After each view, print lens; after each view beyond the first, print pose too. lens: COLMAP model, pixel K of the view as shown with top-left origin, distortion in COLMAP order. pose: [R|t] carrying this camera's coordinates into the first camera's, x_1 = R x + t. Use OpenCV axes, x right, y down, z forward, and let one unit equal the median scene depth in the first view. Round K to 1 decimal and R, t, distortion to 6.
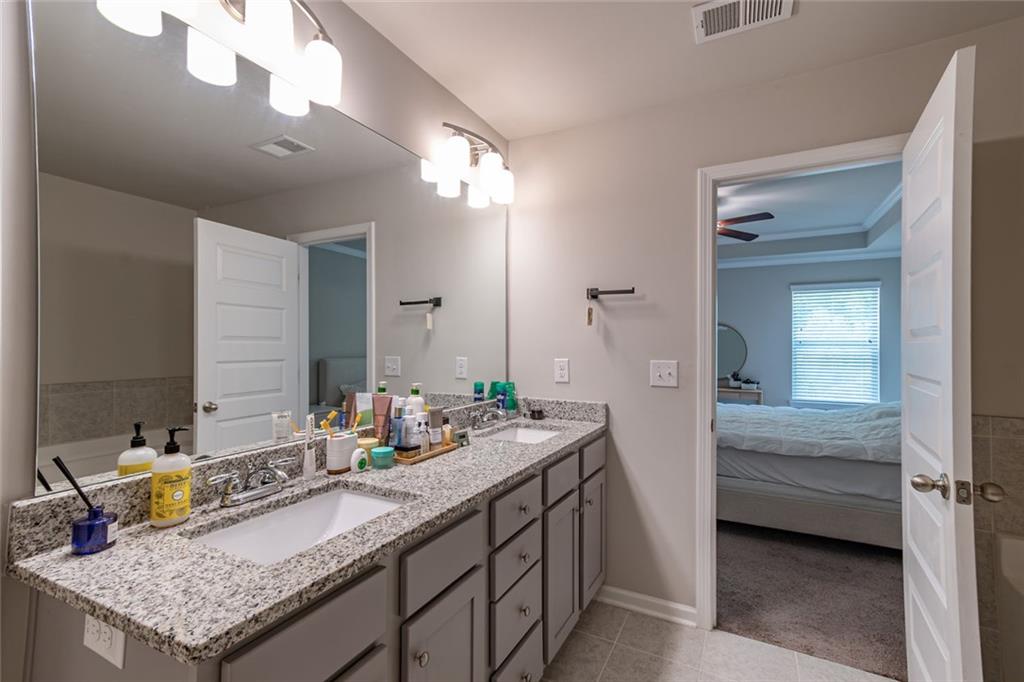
lens RADIAL K [[461.8, 0, 515.2], [0, 461.8, 344.1], [0, 0, 1]] dist [0.001543, 0.000260]
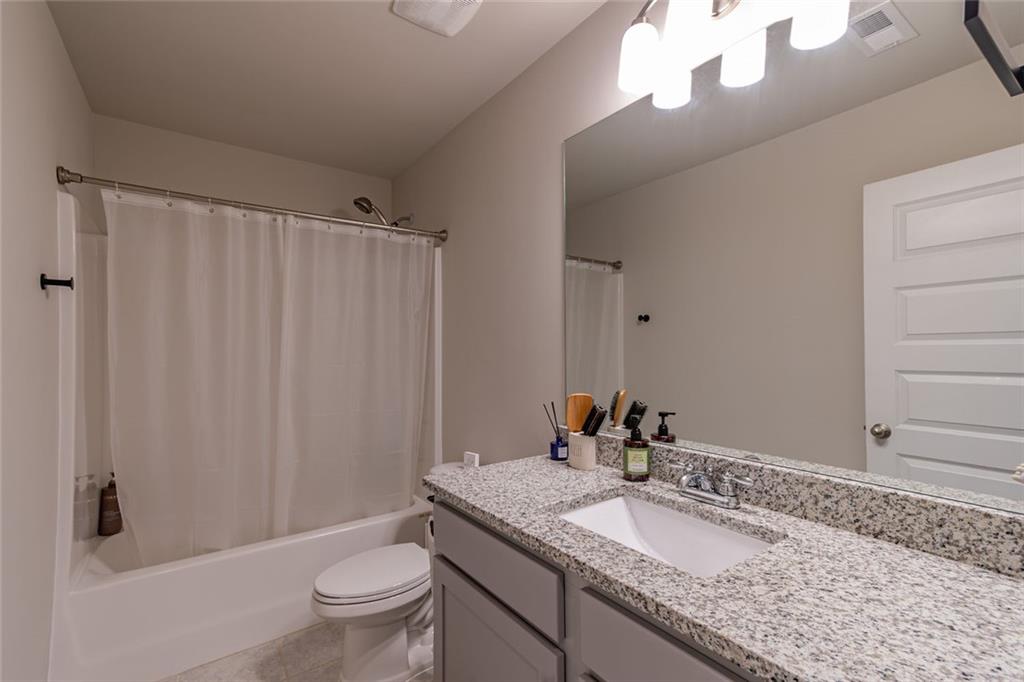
lens RADIAL K [[461.8, 0, 515.2], [0, 461.8, 344.1], [0, 0, 1]] dist [0.001543, 0.000260]
pose [[-0.414490, -0.013598, -0.909952, 0.601758], [-0.011824, 0.999884, -0.009556, 0.012072], [0.909977, 0.006798, -0.414603, 1.218090]]
